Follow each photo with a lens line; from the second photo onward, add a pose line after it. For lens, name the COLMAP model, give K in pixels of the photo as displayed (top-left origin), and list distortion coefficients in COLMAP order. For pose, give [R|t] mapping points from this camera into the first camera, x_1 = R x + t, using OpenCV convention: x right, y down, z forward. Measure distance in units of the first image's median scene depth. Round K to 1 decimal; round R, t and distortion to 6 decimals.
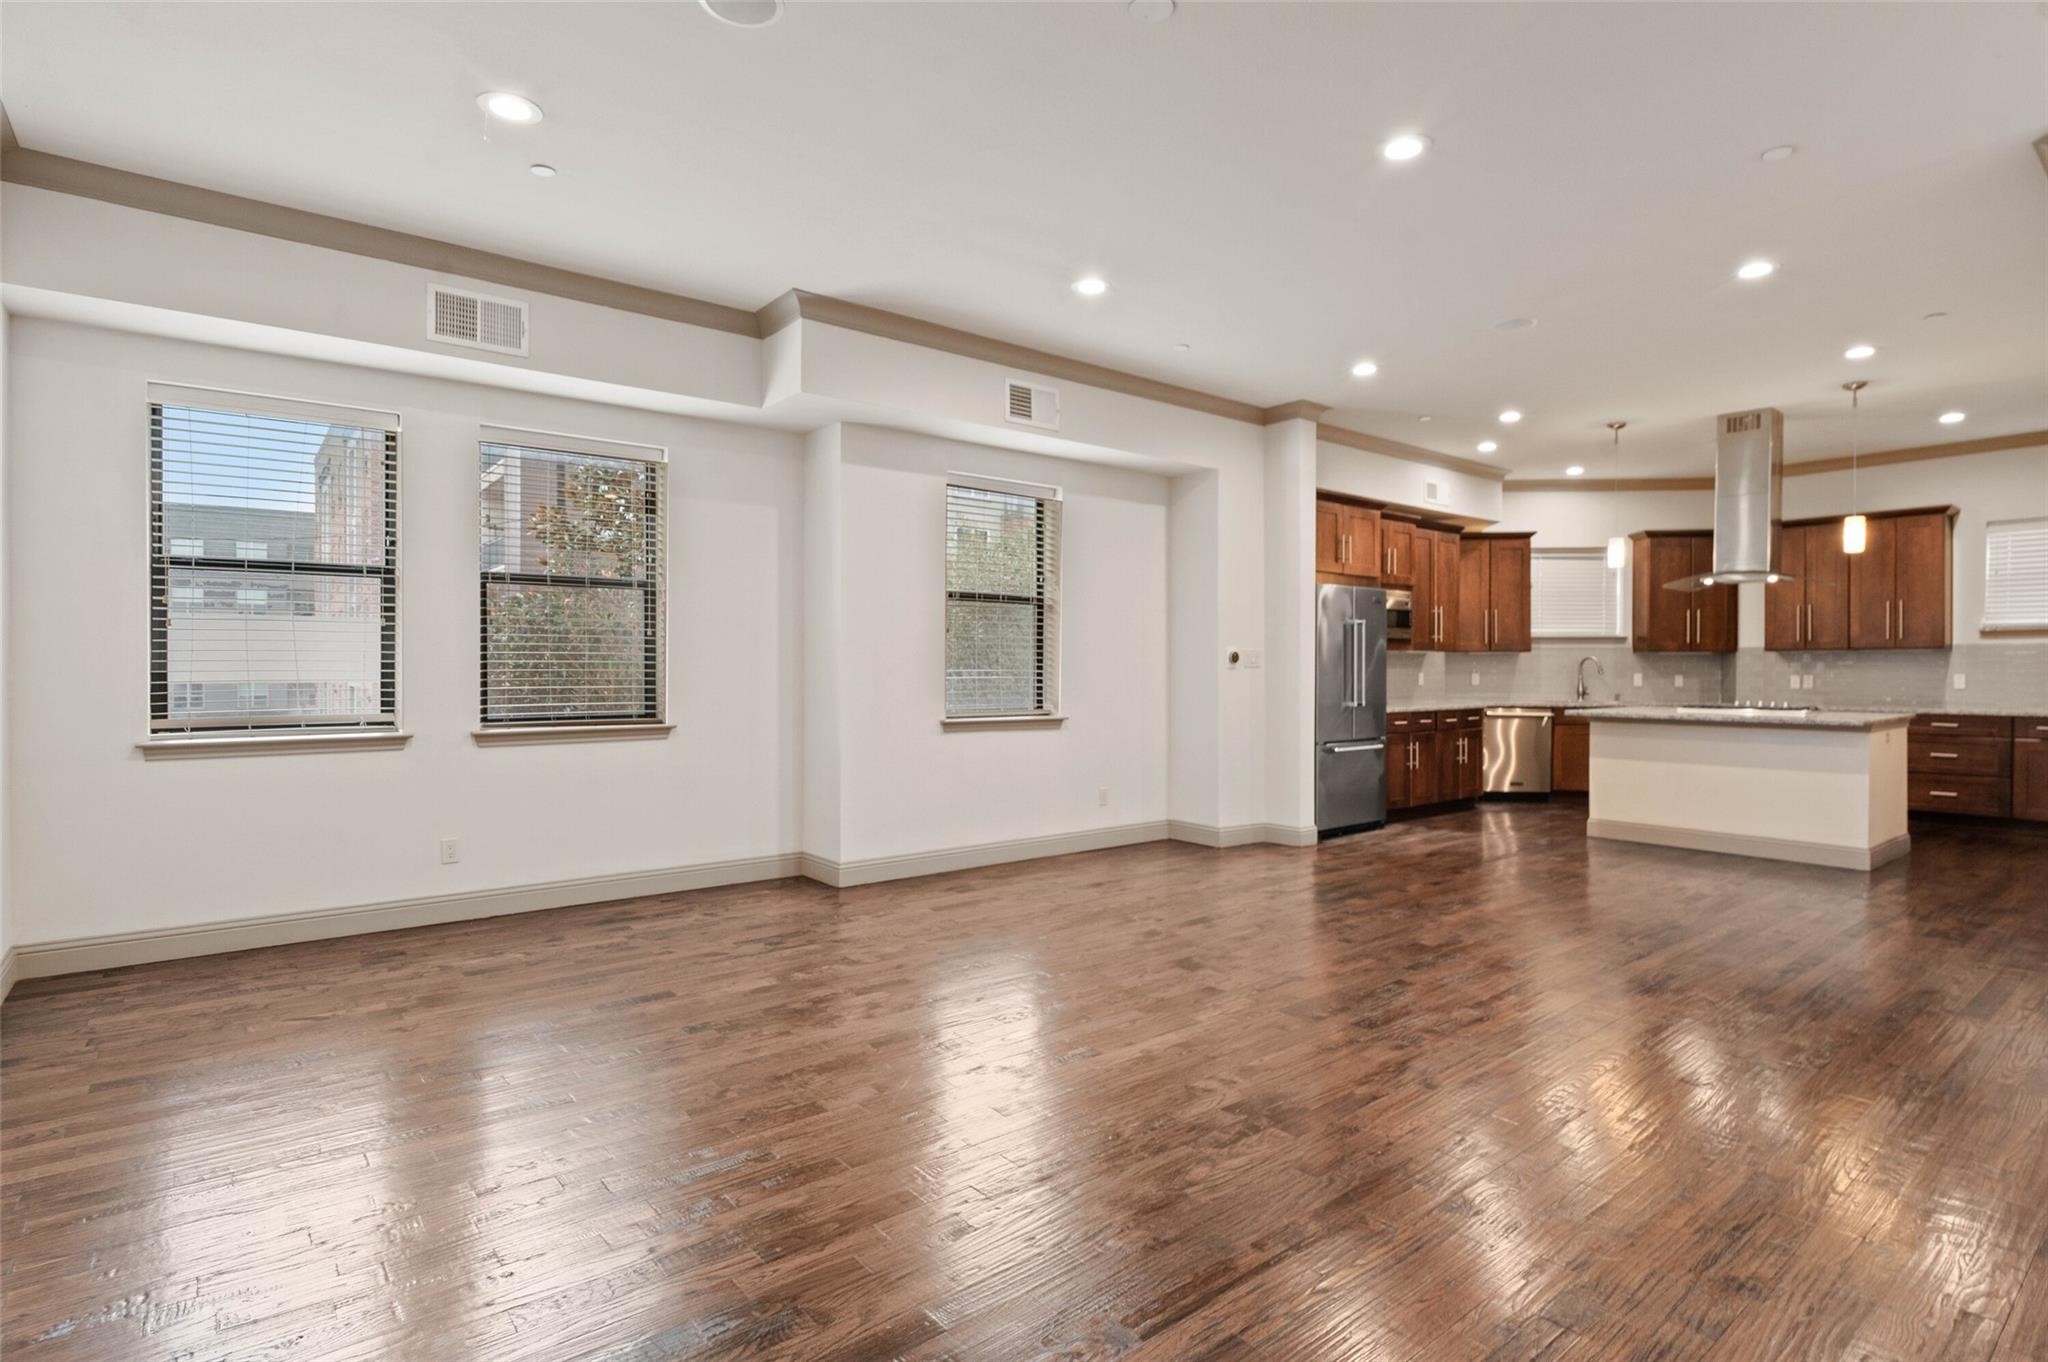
lens RADIAL K [[1018.8, 0, 1041.4], [0, 1018.8, 676.3], [0, 0, 1]] dist [-0.006981, -0.000142]
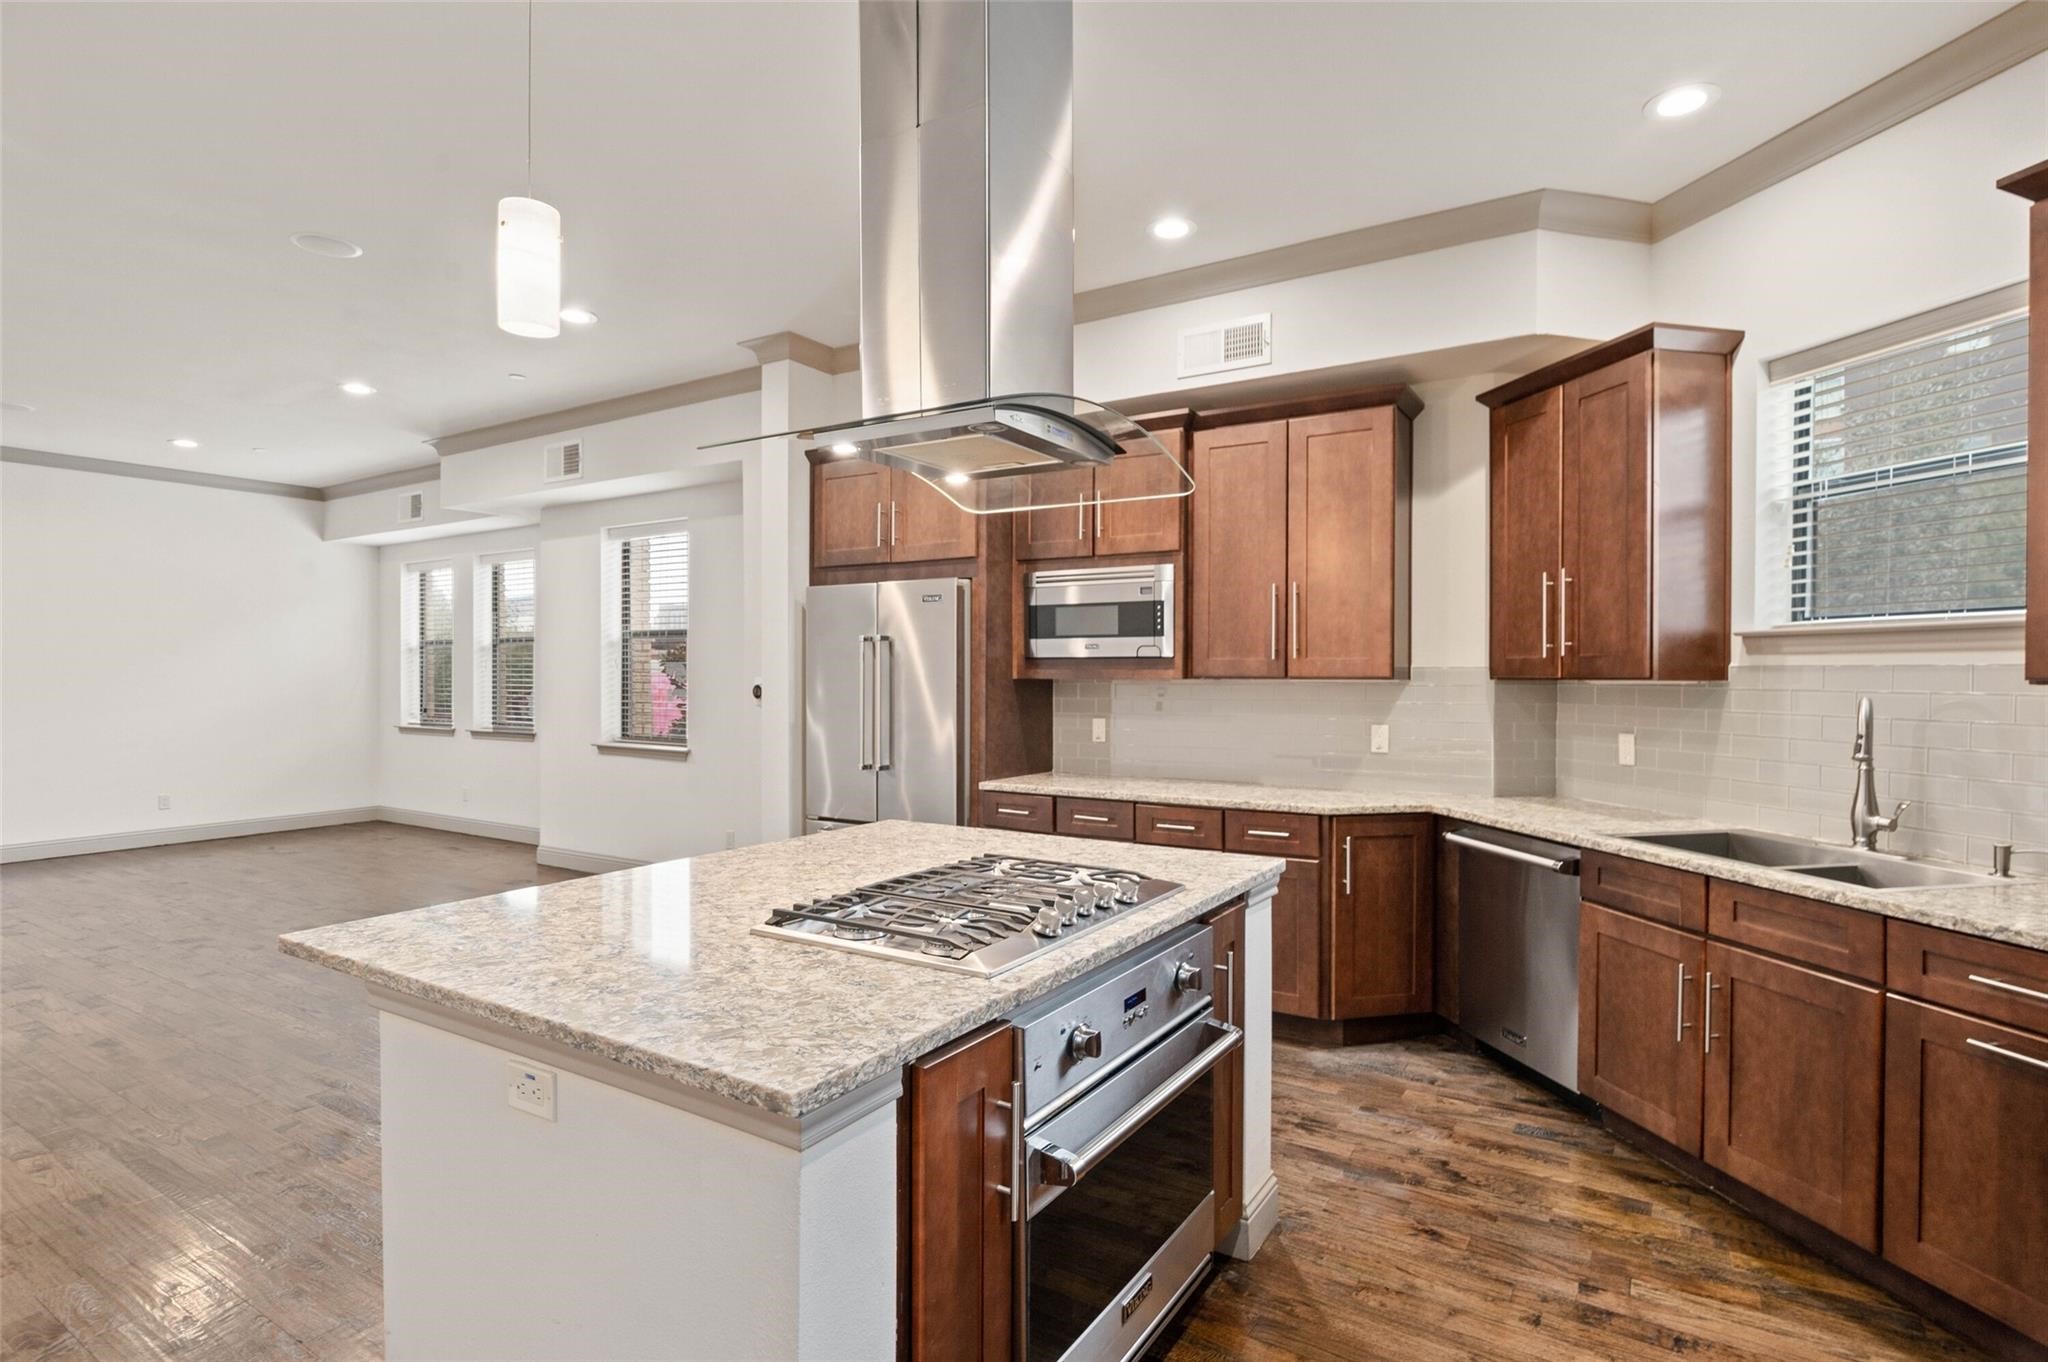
lens RADIAL K [[1018.8, 0, 1041.4], [0, 1018.8, 676.3], [0, 0, 1]] dist [-0.006981, -0.000142]
pose [[0.320645, 0.004951, -0.947186, 0.851141], [-0.008964, 0.999957, 0.002193, -0.027785], [0.947157, 0.007788, 0.320676, 0.802091]]
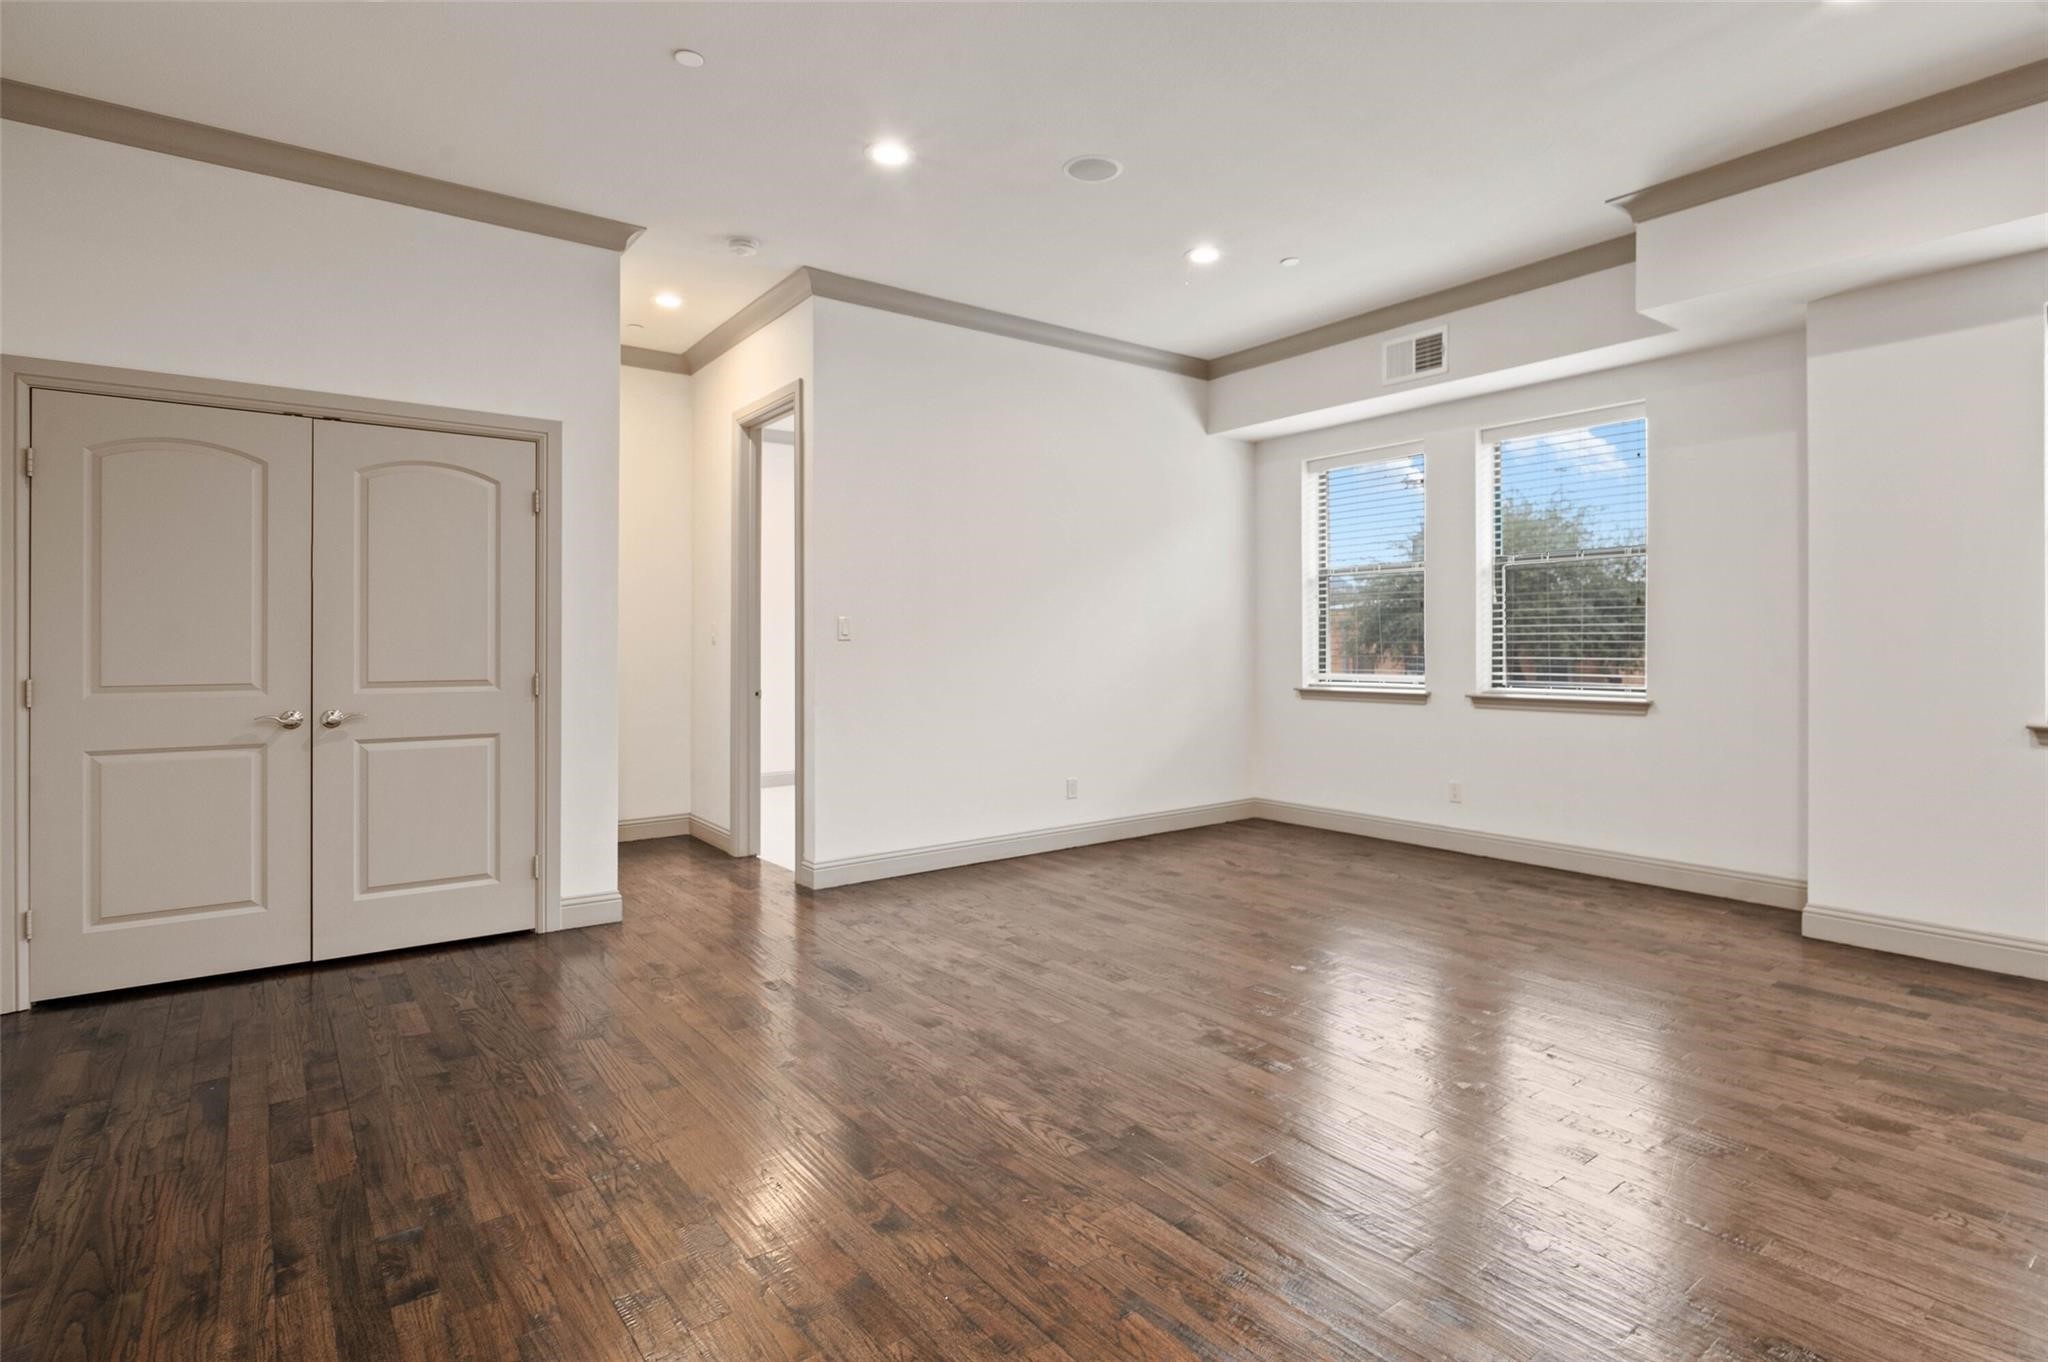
lens RADIAL K [[980.0, 0, 1025.7], [0, 980.0, 635.5], [0, 0, 1]] dist [-0.001069, -0.000509]
pose [[-0.001115, -0.006336, -0.999979, 0.332515], [-0.006566, 0.999958, -0.006329, -0.001085], [0.999978, 0.006559, -0.001157, 0.285205]]
